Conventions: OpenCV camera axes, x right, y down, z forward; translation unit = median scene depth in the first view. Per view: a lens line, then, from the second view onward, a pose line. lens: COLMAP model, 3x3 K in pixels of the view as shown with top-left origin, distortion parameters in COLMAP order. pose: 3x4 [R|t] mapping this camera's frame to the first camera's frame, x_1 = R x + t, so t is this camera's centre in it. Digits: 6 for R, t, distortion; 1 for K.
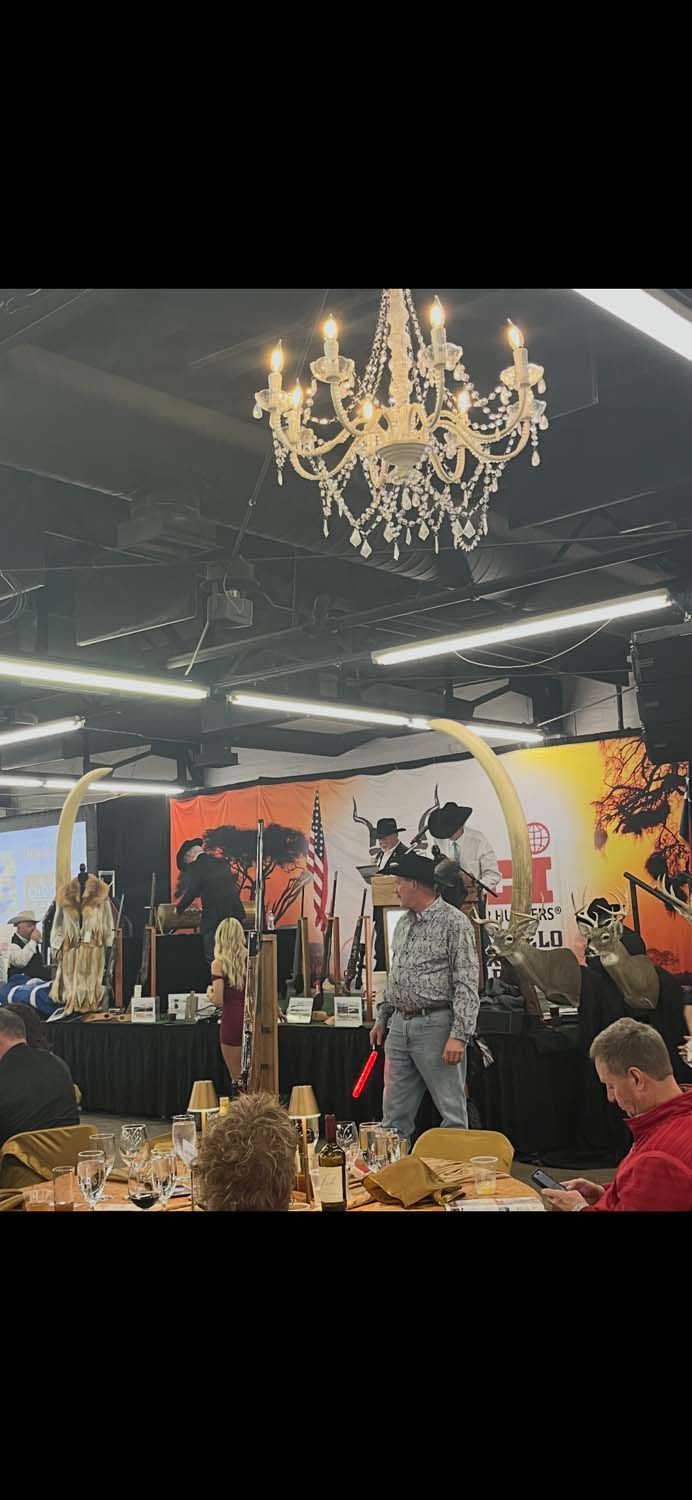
lens RADIAL K [[1234.0, 0, 346.0], [0, 1234.0, 750.0], [0, 0, 1]] dist [0.002107, 0.000253]
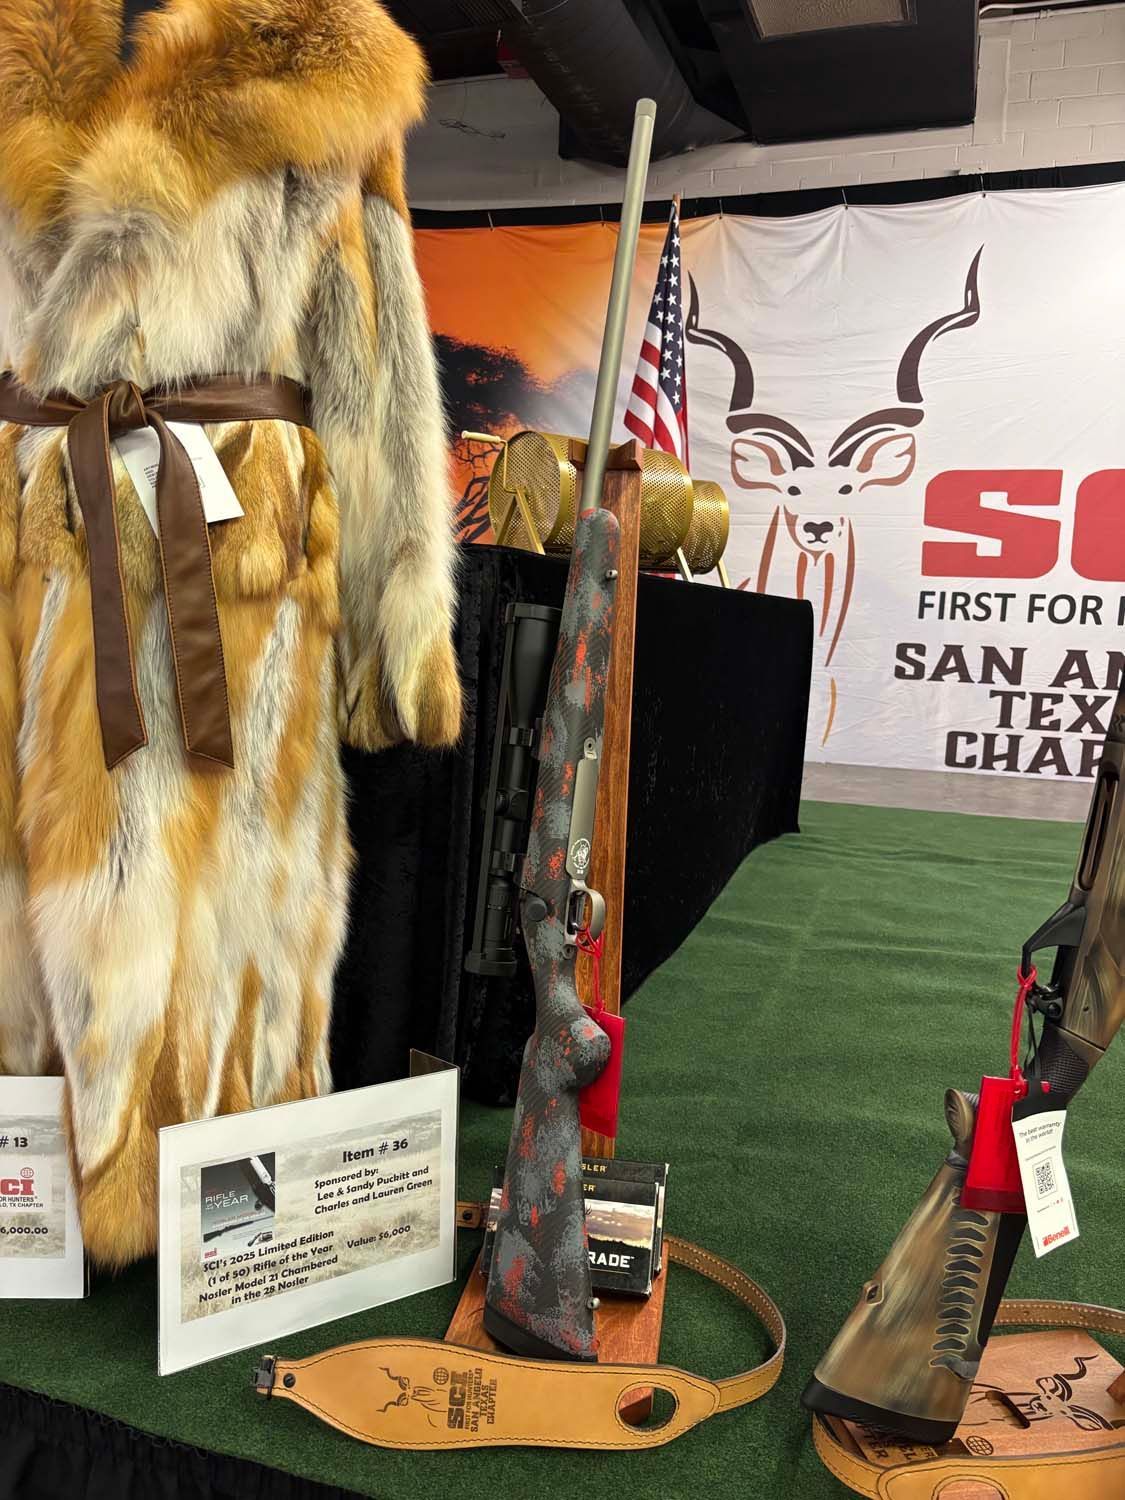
lens RADIAL K [[1108.6, 0, 582.8], [0, 1108.6, 760.3], [0, 0, 1]] dist [0.035420, -0.033302]
pose [[0.920819, 0.031310, 0.388731, -0.186854], [-0.130424, 0.964102, 0.231294, 0.128658], [-0.367534, -0.263680, 0.891847, 0.780455]]
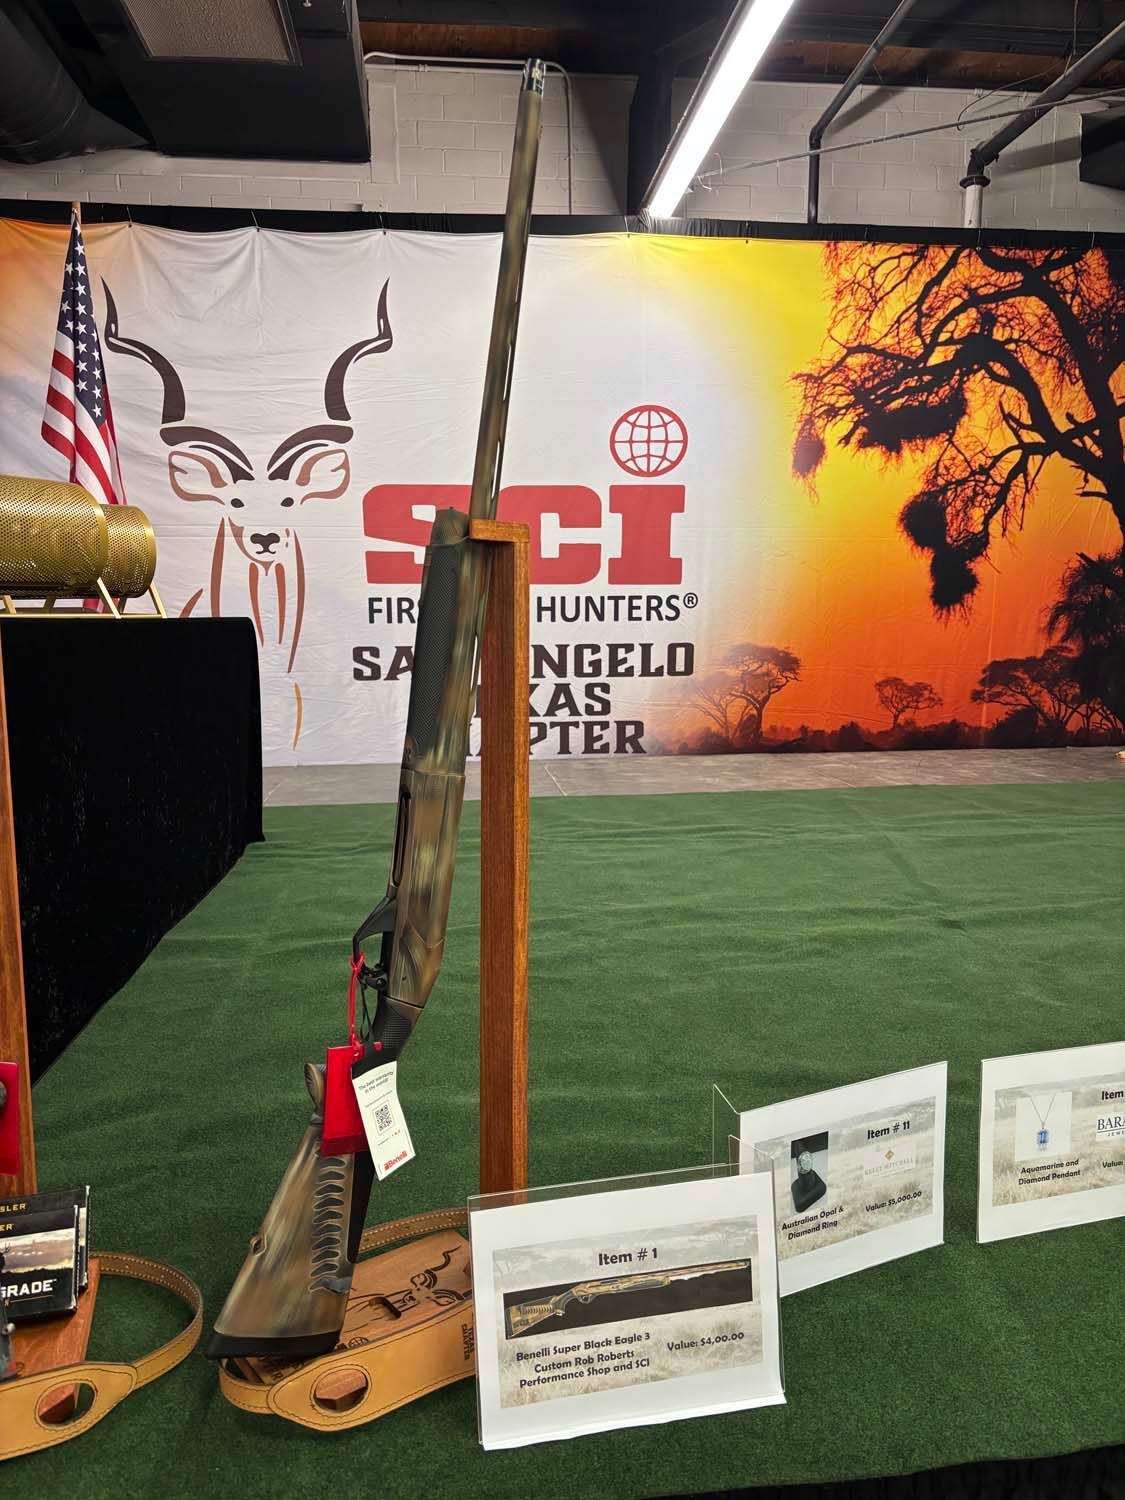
lens RADIAL K [[1109.1, 0, 562.5], [0, 1109.1, 750.0], [0, 0, 1]] dist [0.045599, -0.053874]
pose [[0.680802, -0.050199, 0.730745, -0.185722], [-0.117818, 0.977153, 0.176891, 0.119599], [-0.722930, -0.206522, 0.659334, 0.760866]]
